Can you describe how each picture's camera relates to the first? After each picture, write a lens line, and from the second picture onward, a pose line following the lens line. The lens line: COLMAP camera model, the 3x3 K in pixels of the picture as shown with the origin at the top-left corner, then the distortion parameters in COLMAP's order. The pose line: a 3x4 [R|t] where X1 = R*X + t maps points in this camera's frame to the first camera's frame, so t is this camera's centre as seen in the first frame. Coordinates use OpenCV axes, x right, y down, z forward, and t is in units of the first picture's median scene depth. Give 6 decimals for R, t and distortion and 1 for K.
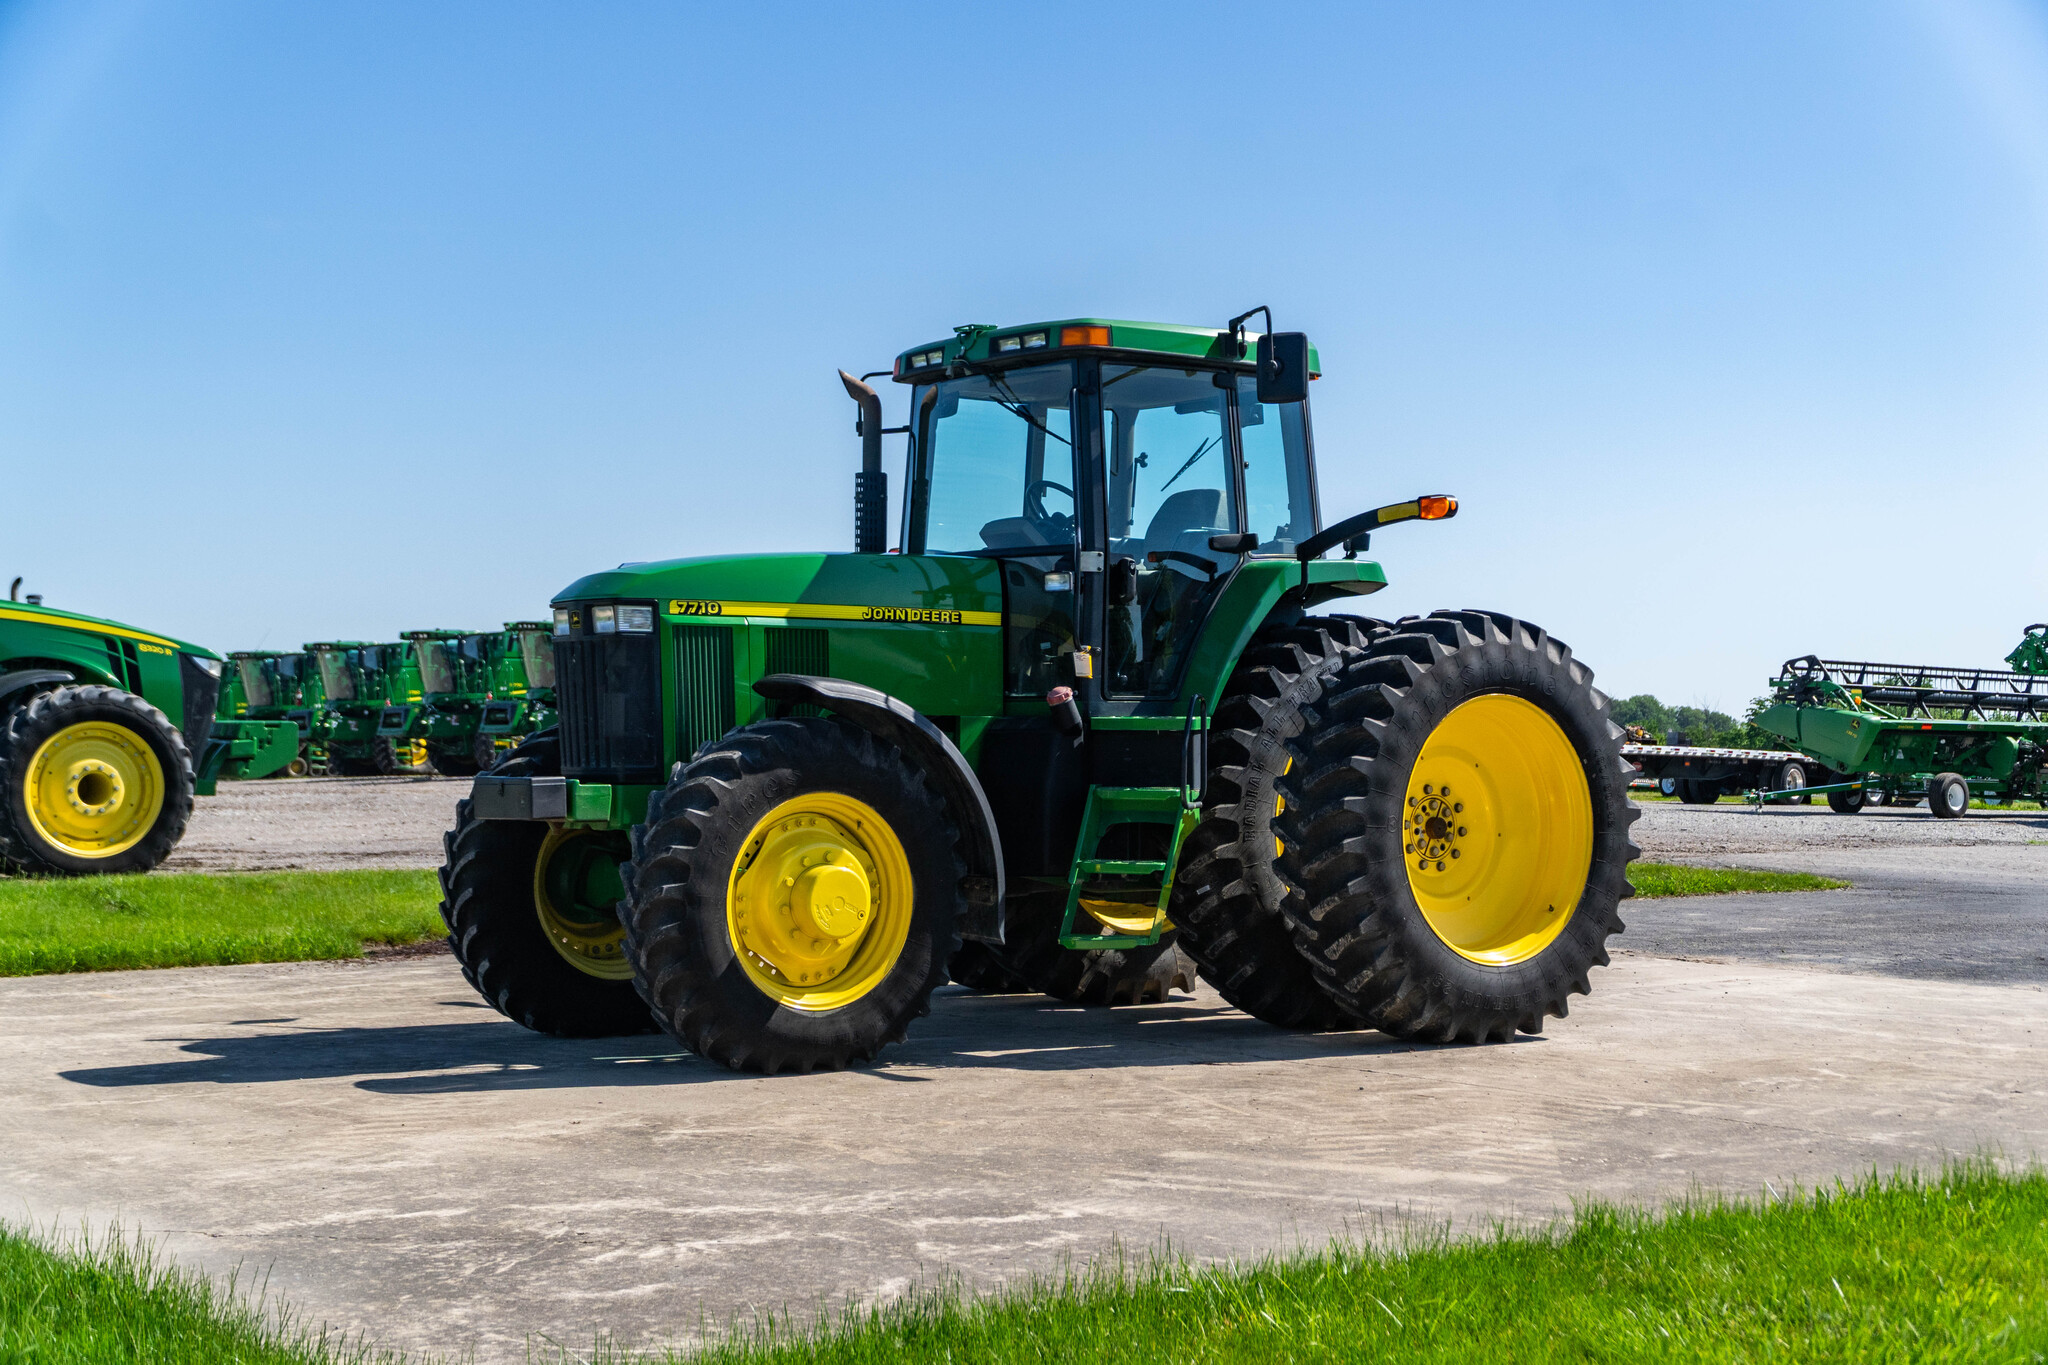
lens RADIAL K [[2805.8, 0, 1030.8], [0, 2805.8, 647.2], [0, 0, 1]] dist [0.067085, -0.034972]
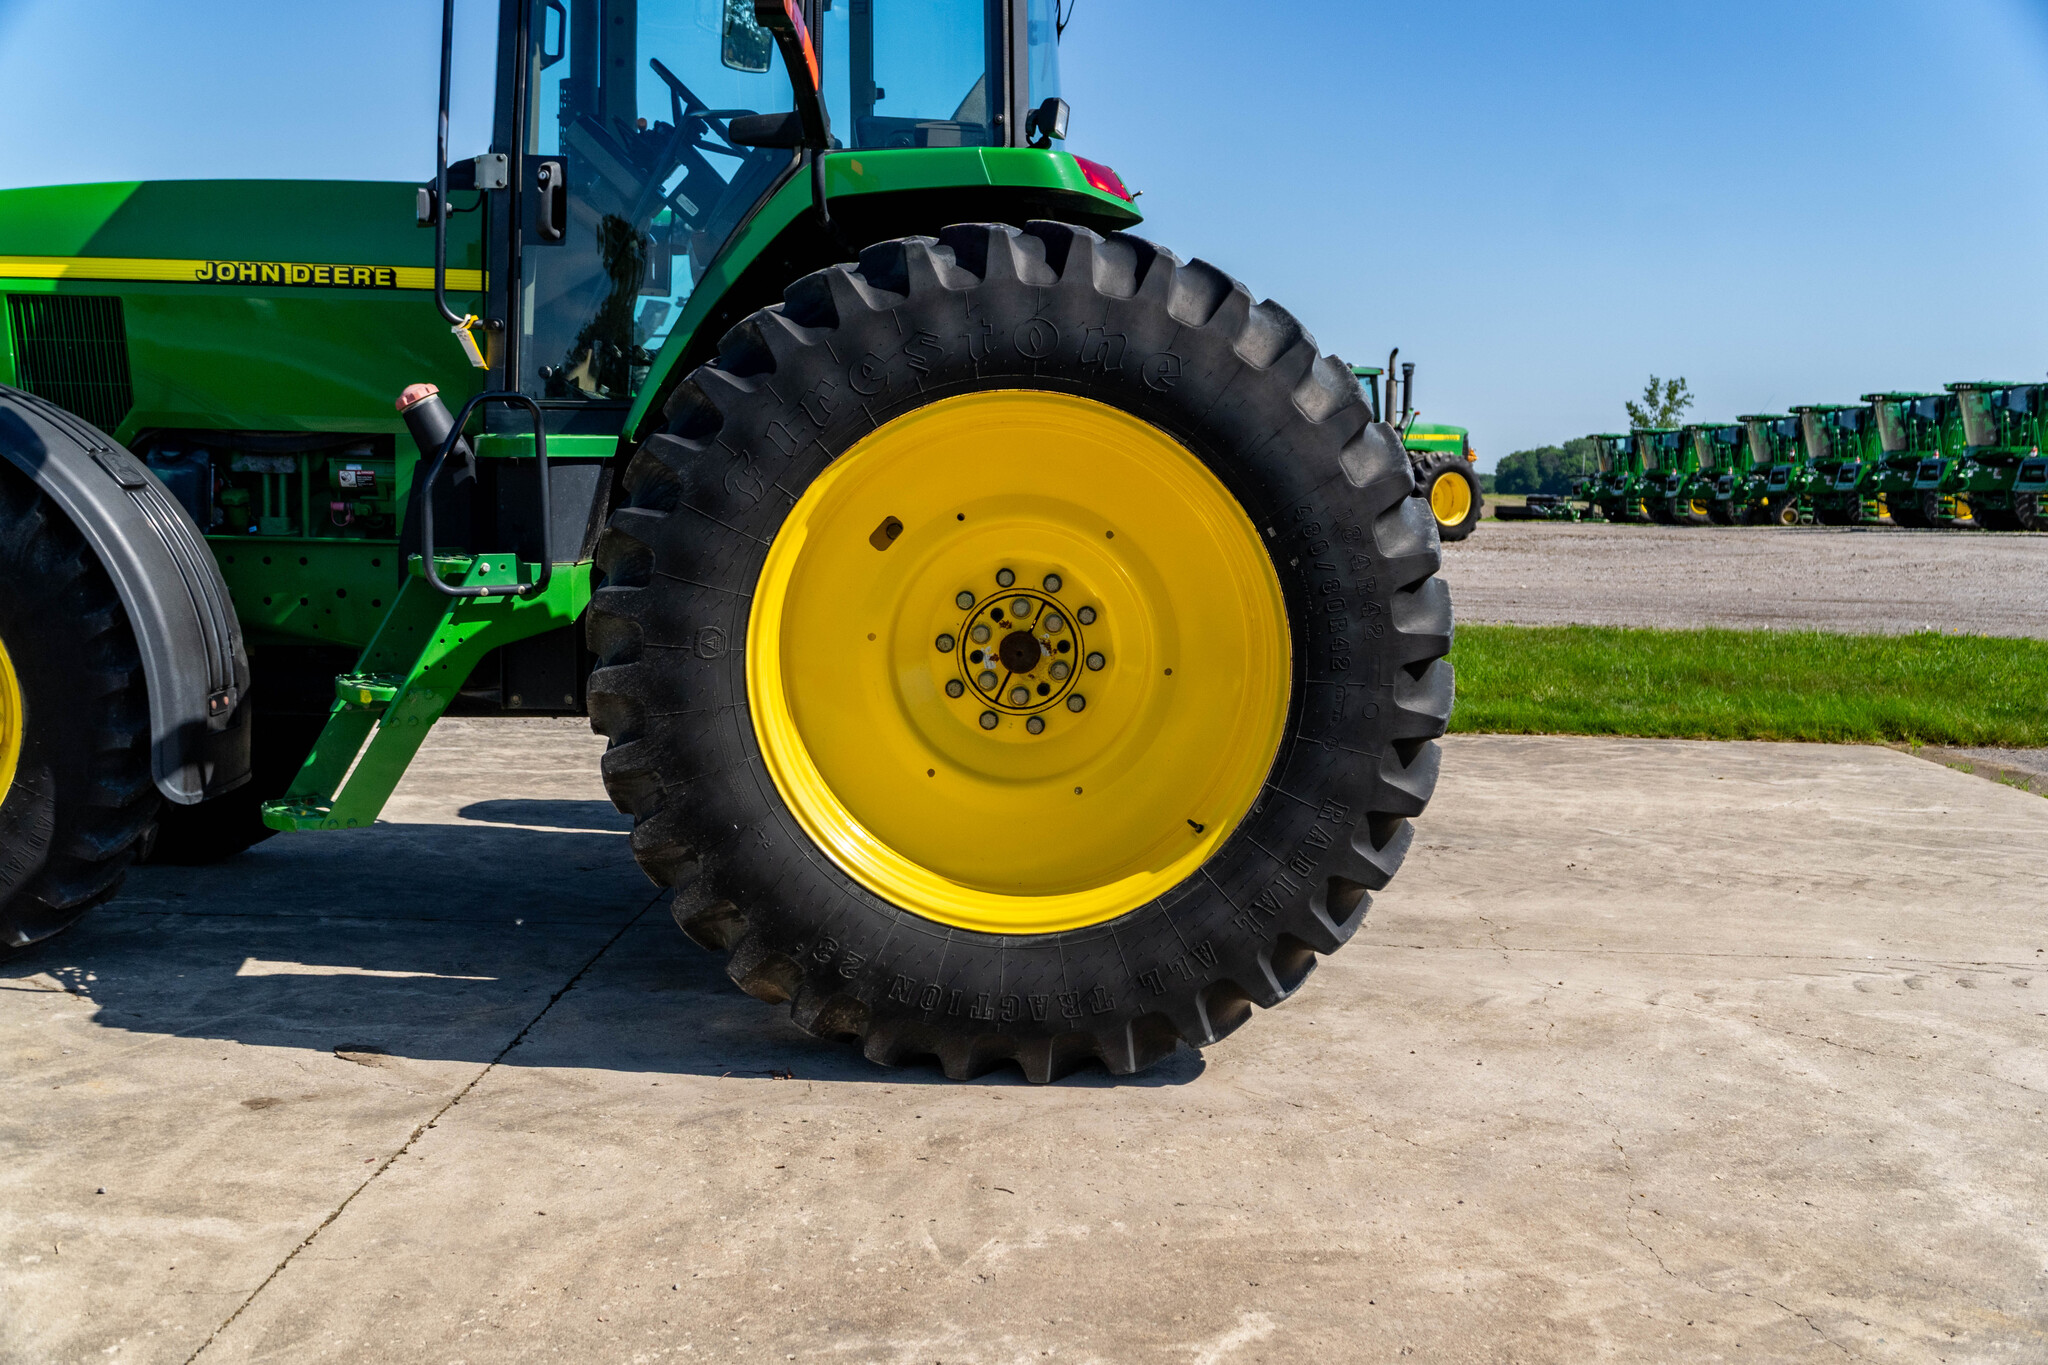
lens RADIAL K [[2220.2, 0, 1024.0], [0, 2220.2, 682.5], [0, 0, 1]] dist [0.062779, -0.017472]
pose [[0.787567, 0.067618, -0.612508, 0.397436], [0.004583, 0.993291, 0.115548, 0.022285], [0.616212, -0.093809, 0.781974, 0.676327]]
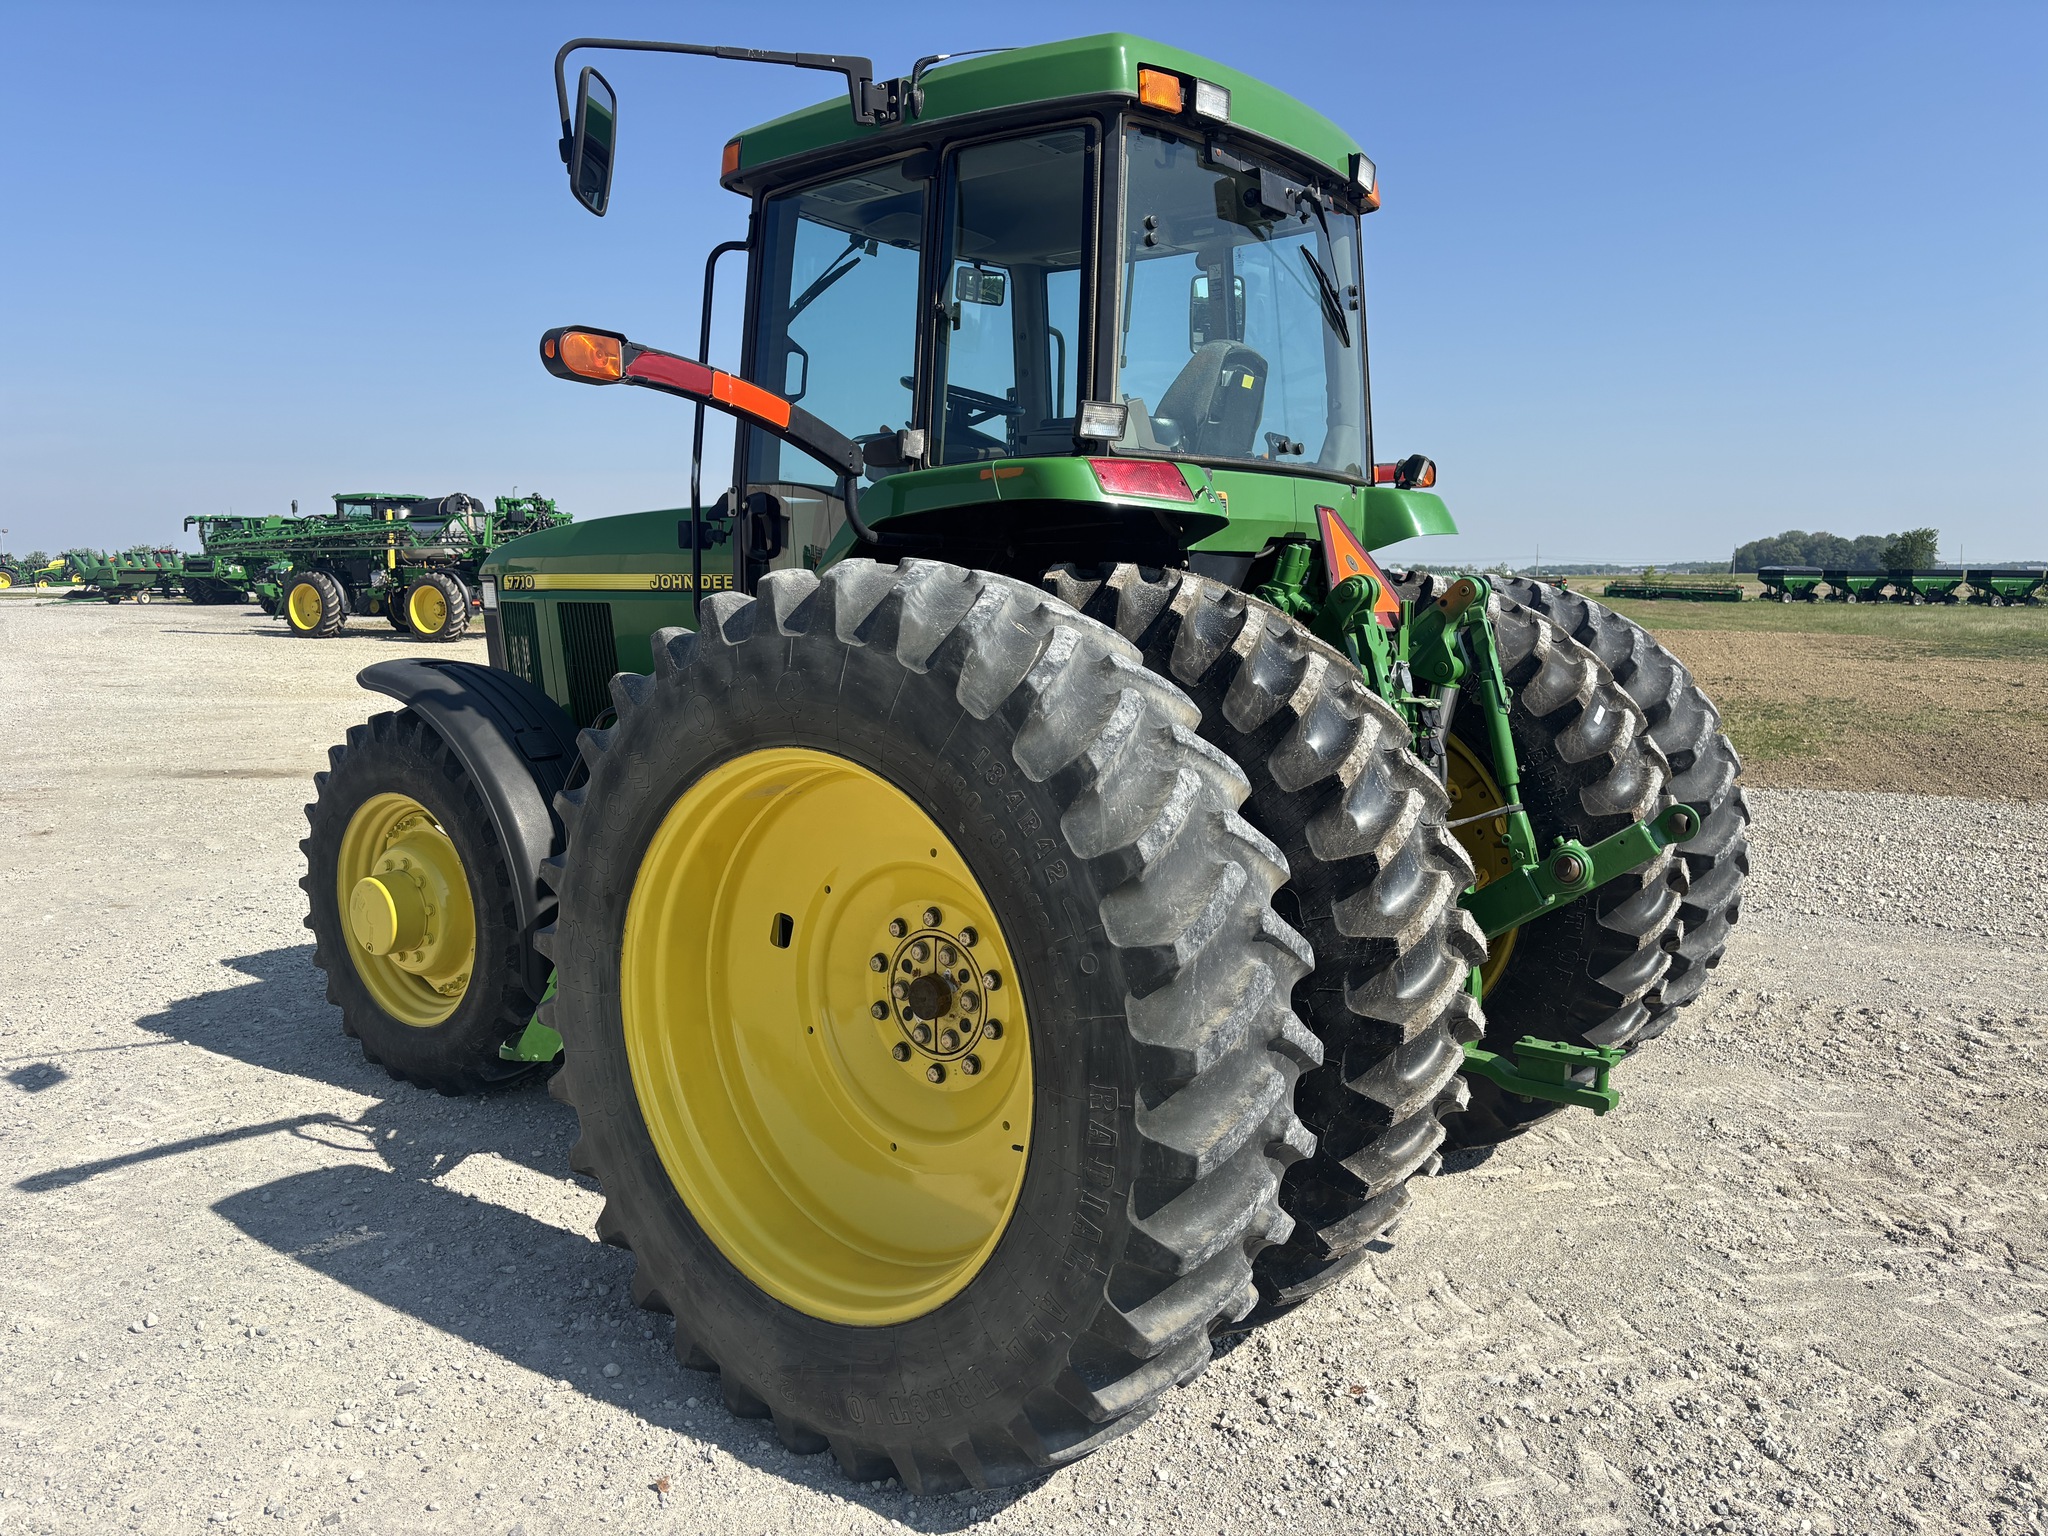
lens RADIAL K [[1546.4, 0, 1024.0], [0, 1546.4, 768.0], [0, 0, 1]] dist [0.104893, -0.162567]
pose [[0.256858, 0.106177, -0.960599, 0.409541], [0.032999, 0.992404, 0.118516, -0.008196], [0.965886, -0.062140, 0.251403, 0.948228]]
